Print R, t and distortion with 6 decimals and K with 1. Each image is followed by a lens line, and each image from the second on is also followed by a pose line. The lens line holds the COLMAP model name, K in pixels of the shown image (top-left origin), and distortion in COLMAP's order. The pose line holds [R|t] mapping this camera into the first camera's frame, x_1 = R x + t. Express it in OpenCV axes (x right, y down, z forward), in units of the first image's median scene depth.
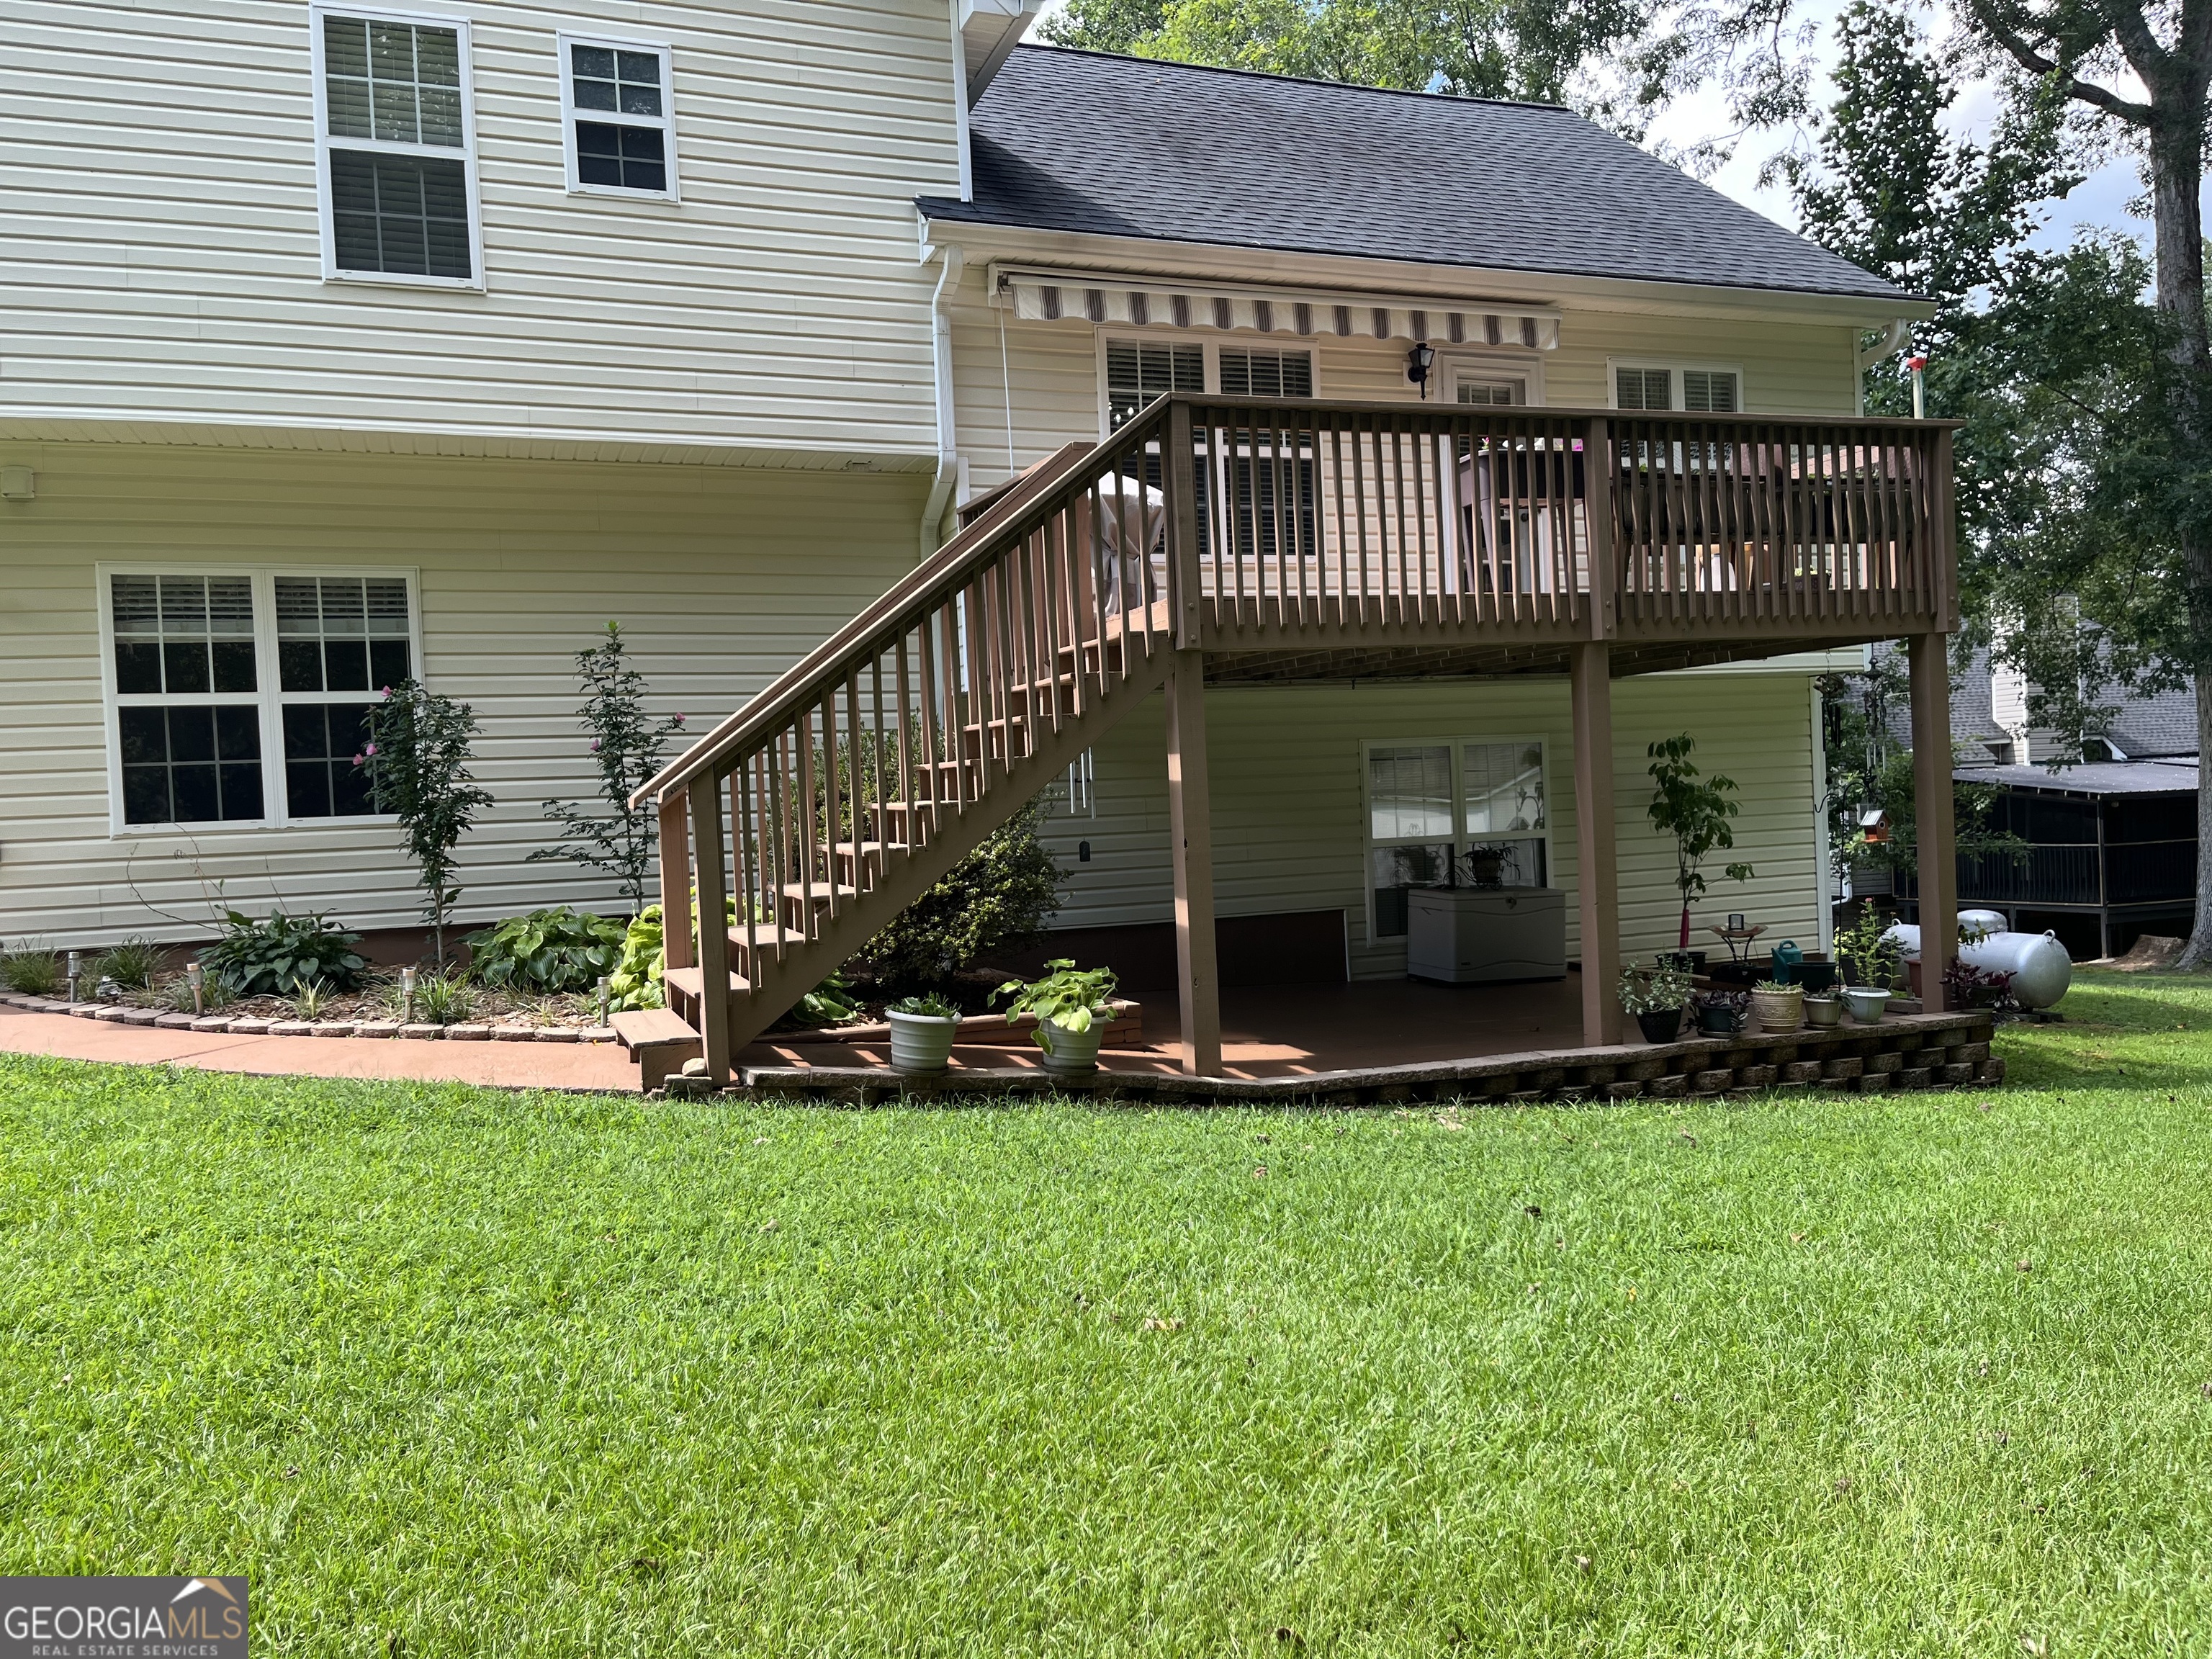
lens RADIAL K [[1690.5, 0, 1108.4], [0, 1690.5, 835.7], [0, 0, 1]] dist [-0.001153, -0.017567]
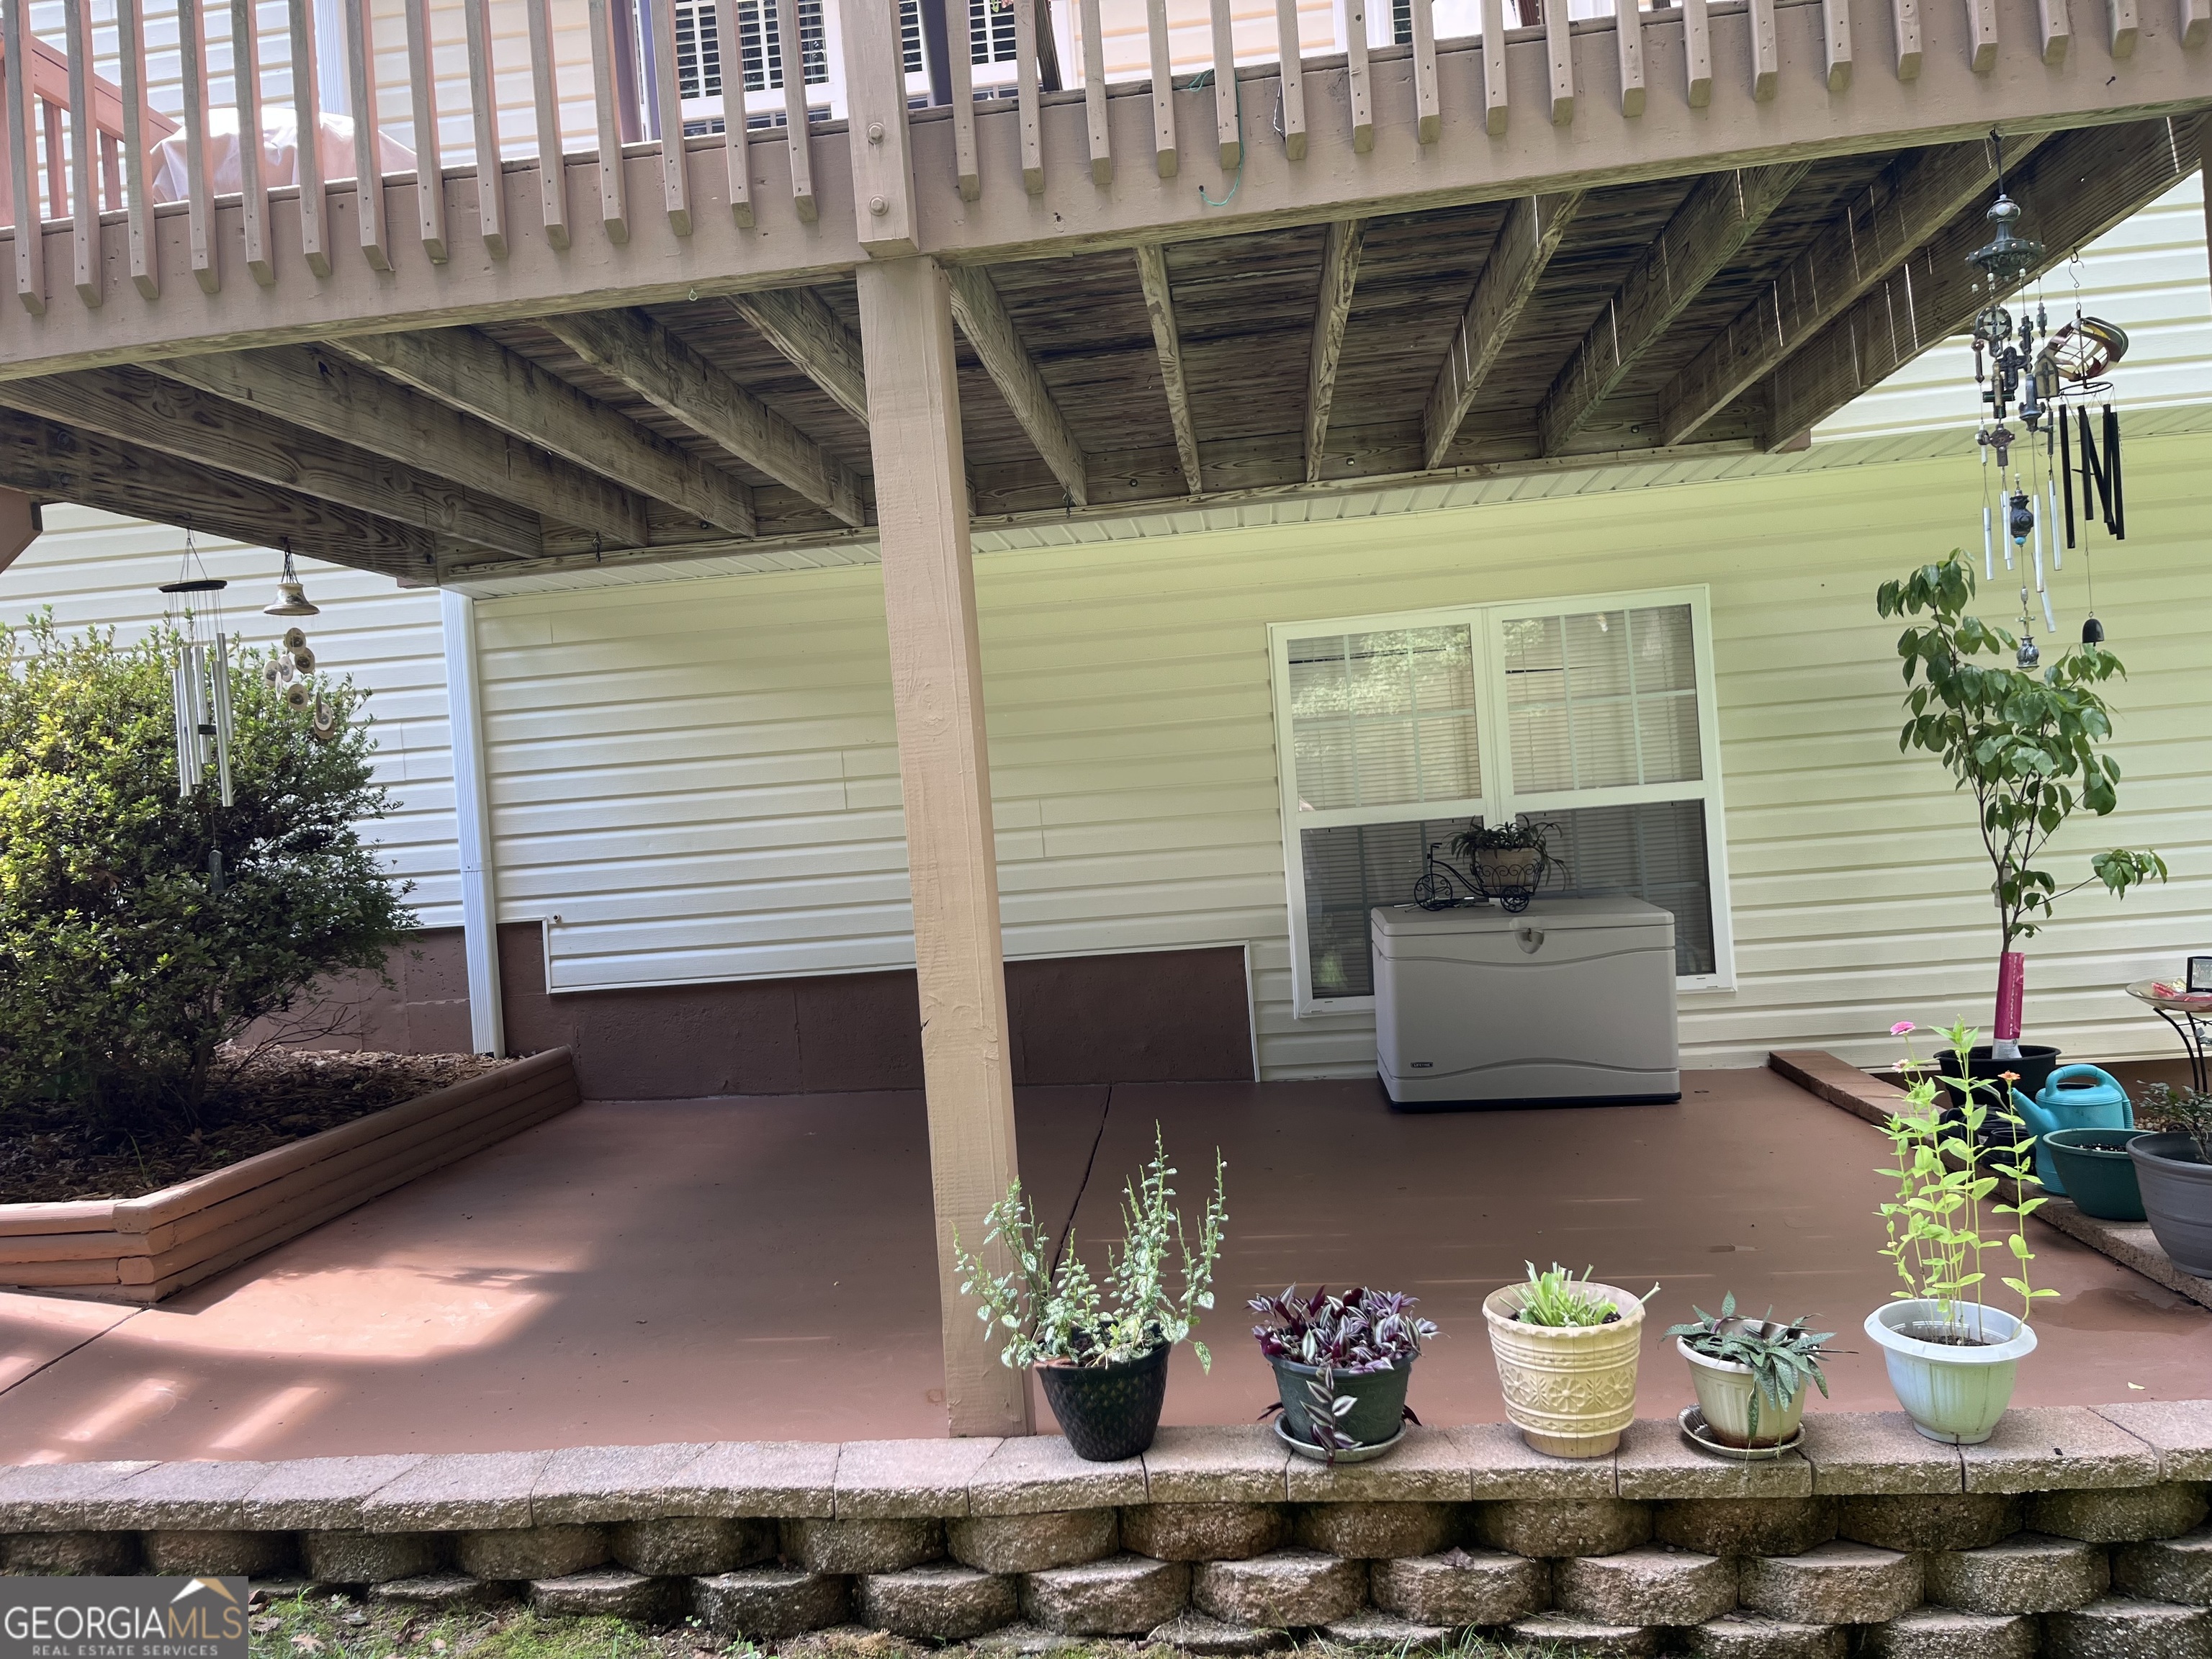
lens RADIAL K [[1690.5, 0, 1106.6], [0, 1690.5, 839.3], [0, 0, 1]] dist [-0.001153, -0.017567]
pose [[0.890242, -0.014124, -0.455269, 0.460770], [0.028683, 0.999274, 0.025087, -0.005723], [0.454584, -0.035392, 0.890001, 0.681891]]
